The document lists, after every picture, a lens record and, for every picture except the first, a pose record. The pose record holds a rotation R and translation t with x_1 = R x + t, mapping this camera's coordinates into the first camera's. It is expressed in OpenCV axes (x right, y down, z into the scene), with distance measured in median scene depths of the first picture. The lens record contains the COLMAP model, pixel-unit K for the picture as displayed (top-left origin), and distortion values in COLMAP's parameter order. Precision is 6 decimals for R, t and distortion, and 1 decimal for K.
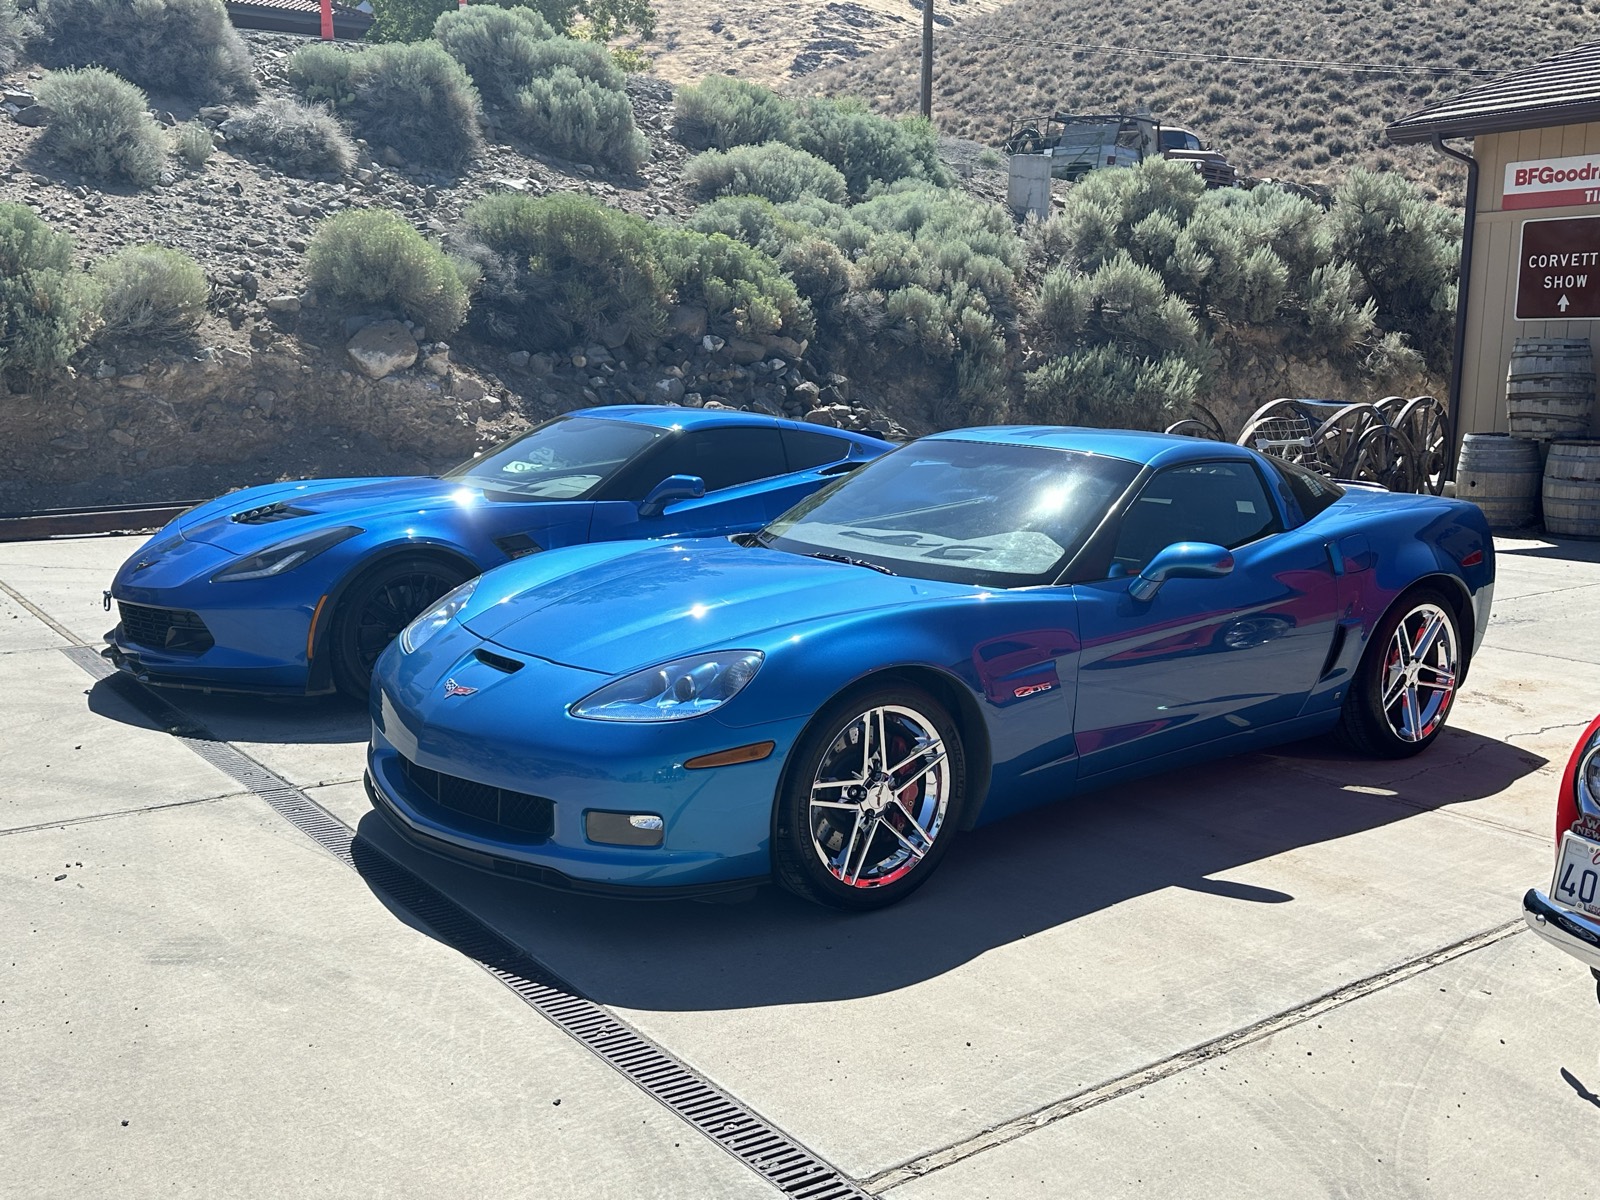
lens RADIAL K [[1494.6, 0, 800.0], [0, 1494.6, 600.0], [0, 0, 1]] dist [0.163758, -0.317142]
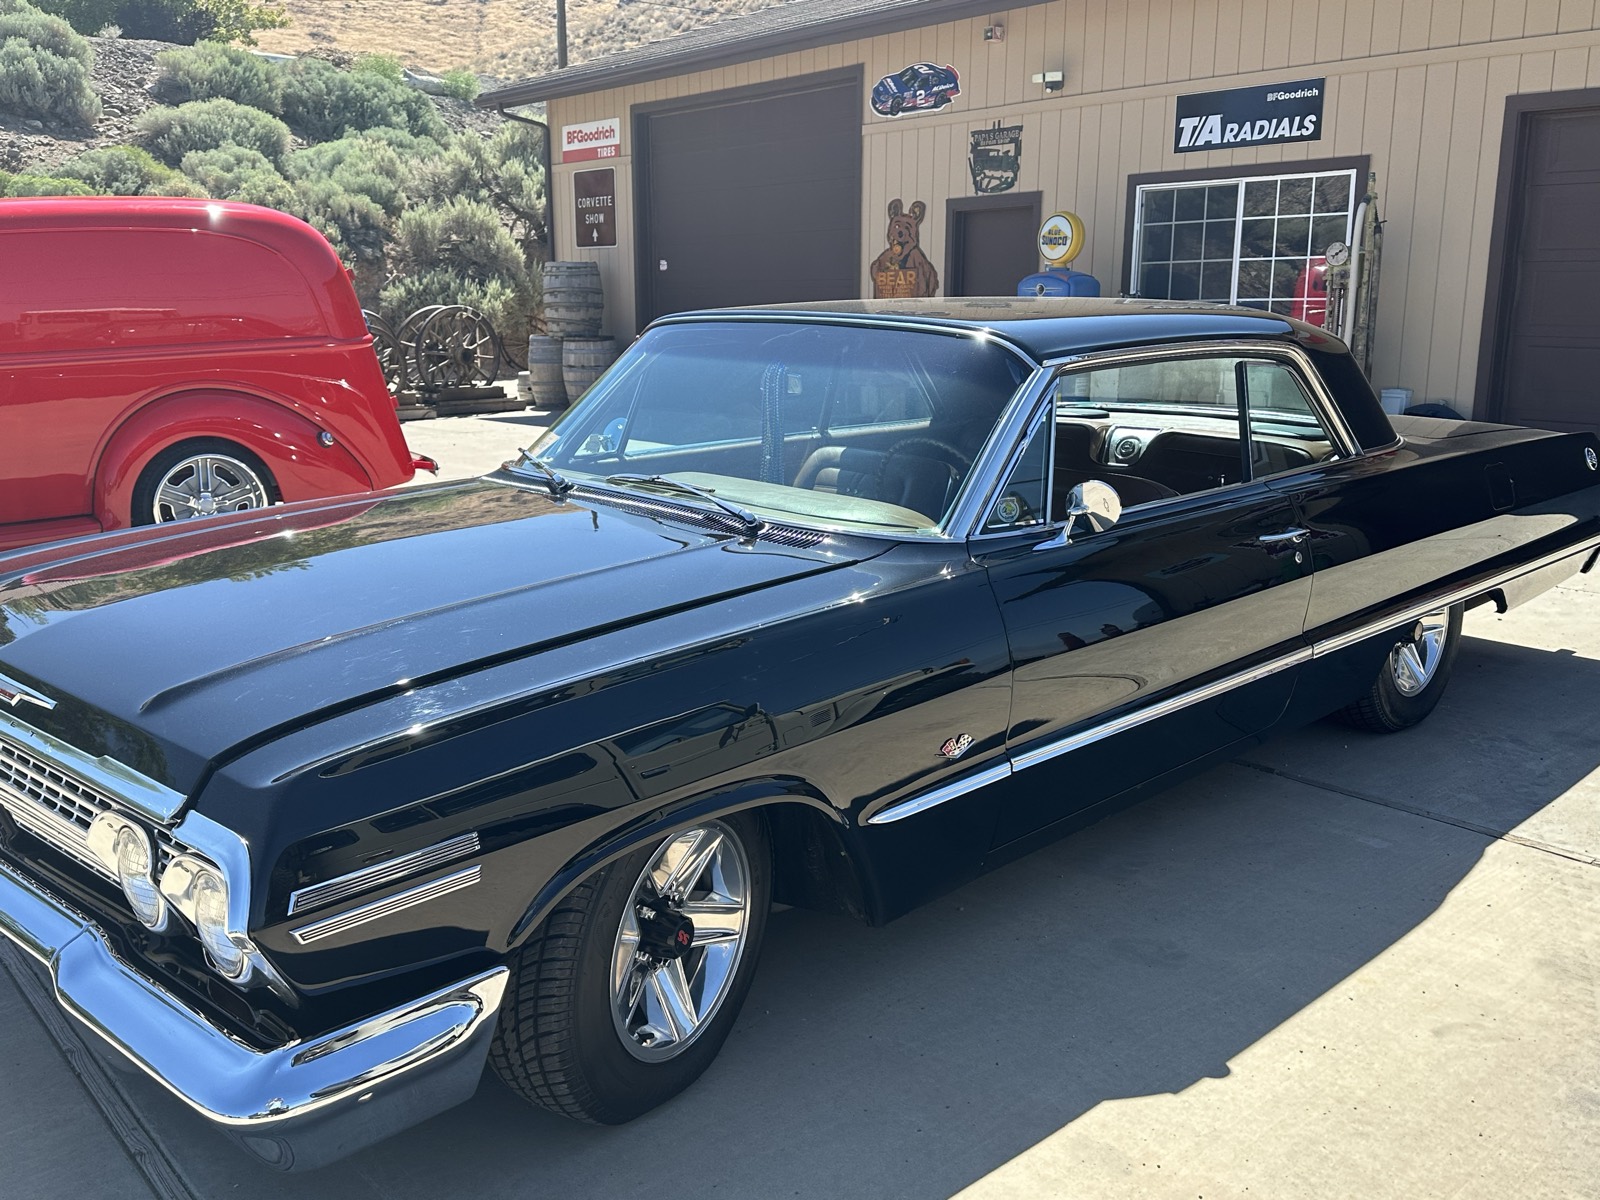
lens RADIAL K [[1370.2, 0, 792.2], [0, 1370.2, 621.4], [0, 0, 1]] dist [0.138087, -0.266196]
pose [[0.995869, -0.034143, 0.084140, 0.554844], [0.027653, 0.996637, 0.077132, 0.055699], [-0.086490, -0.074486, 0.993464, -0.255044]]
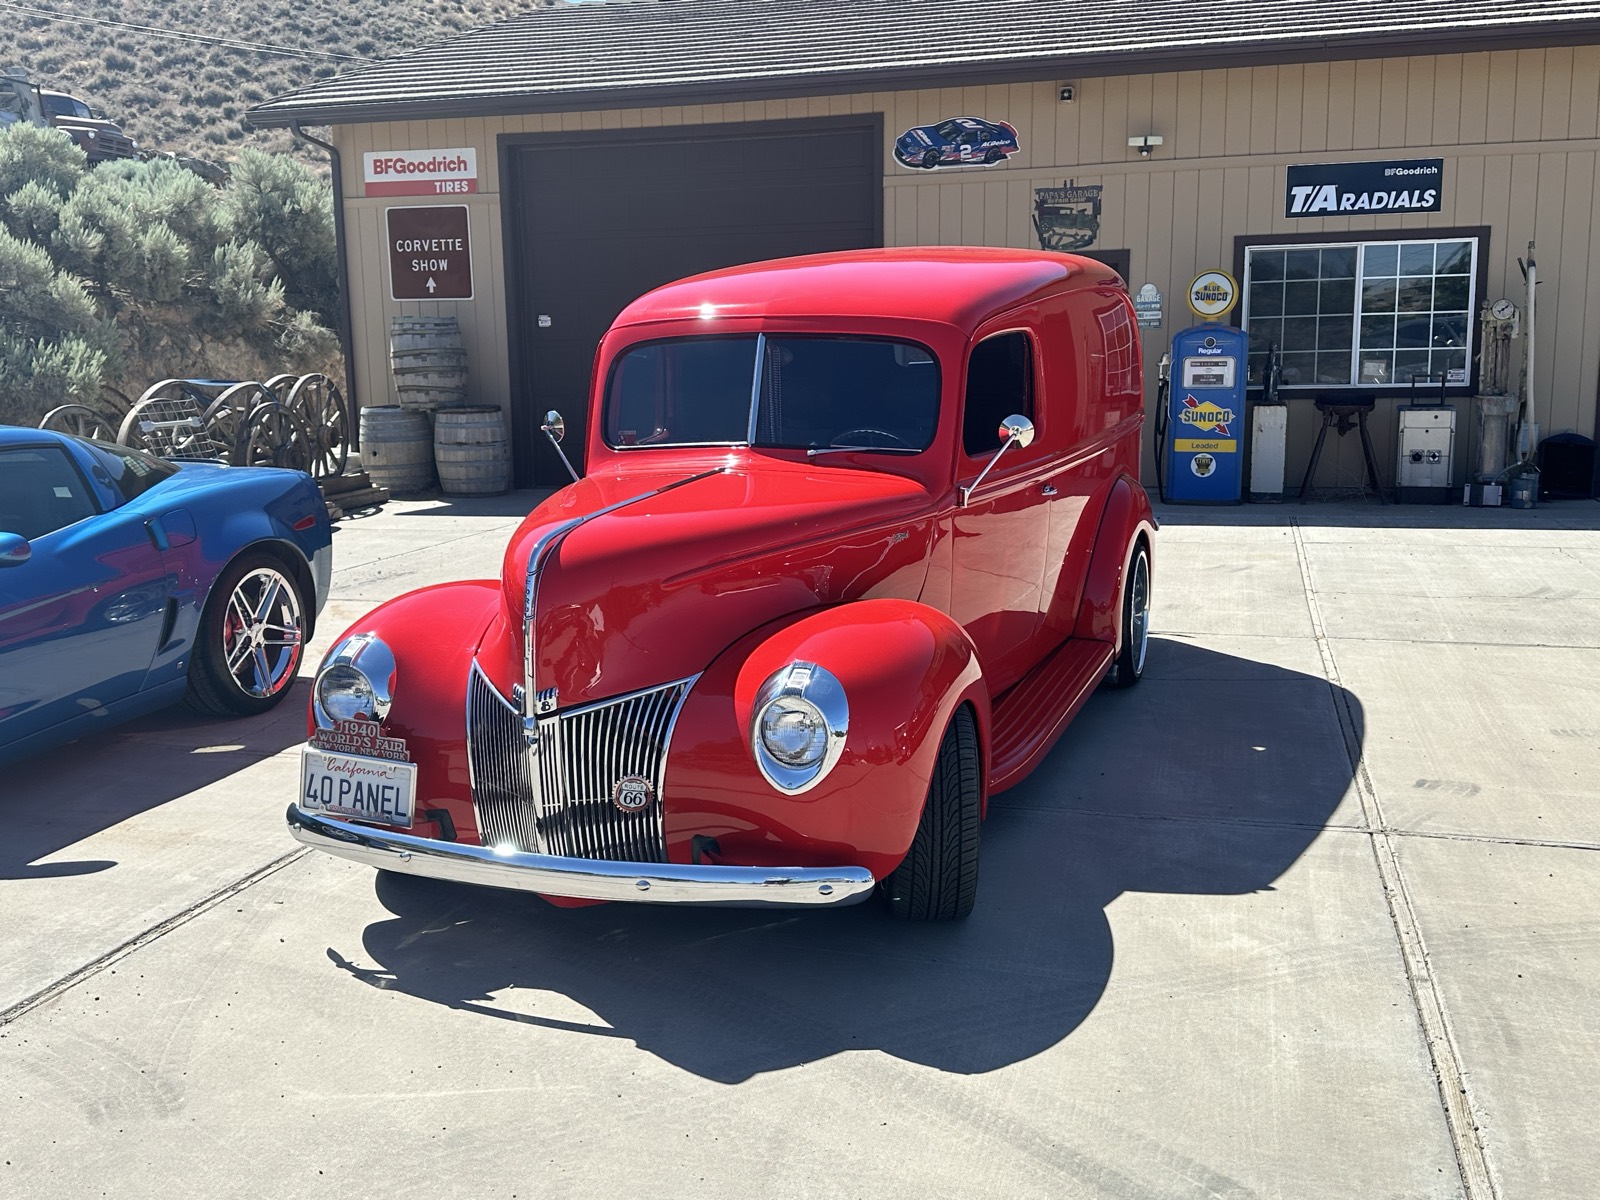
lens RADIAL K [[1494.6, 0, 800.0], [0, 1494.6, 600.0], [0, 0, 1]] dist [0.163758, -0.317142]
pose [[0.790757, -0.128439, 0.598504, 0.024946], [0.120058, 0.991291, 0.054109, 0.004617], [-0.600242, 0.029068, 0.799290, -0.031972]]
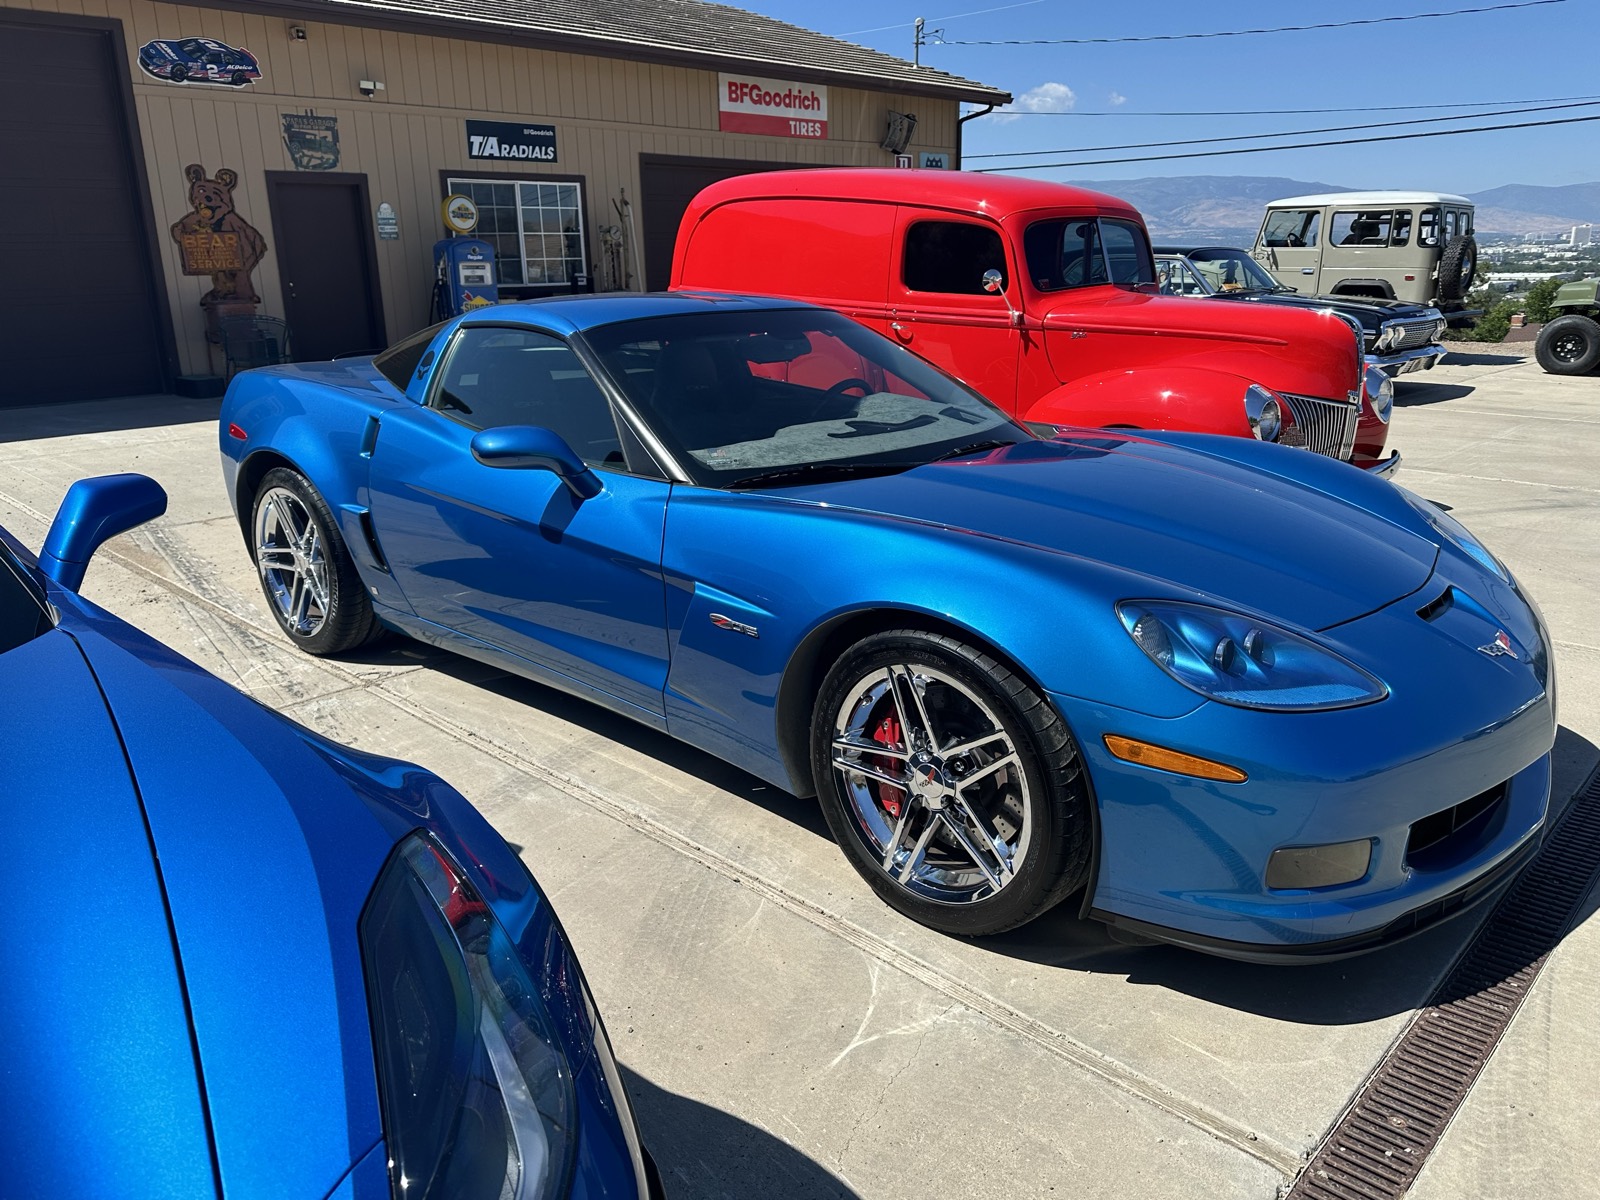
lens RADIAL K [[1153.3, 0, 808.3], [0, 1153.3, 609.6], [0, 0, 1]] dist [0.027784, -0.038221]
pose [[-0.162973, -0.303359, 0.938836, -0.220059], [0.163376, 0.930124, 0.328905, -0.062505], [-0.973010, 0.206986, -0.102024, 0.426740]]
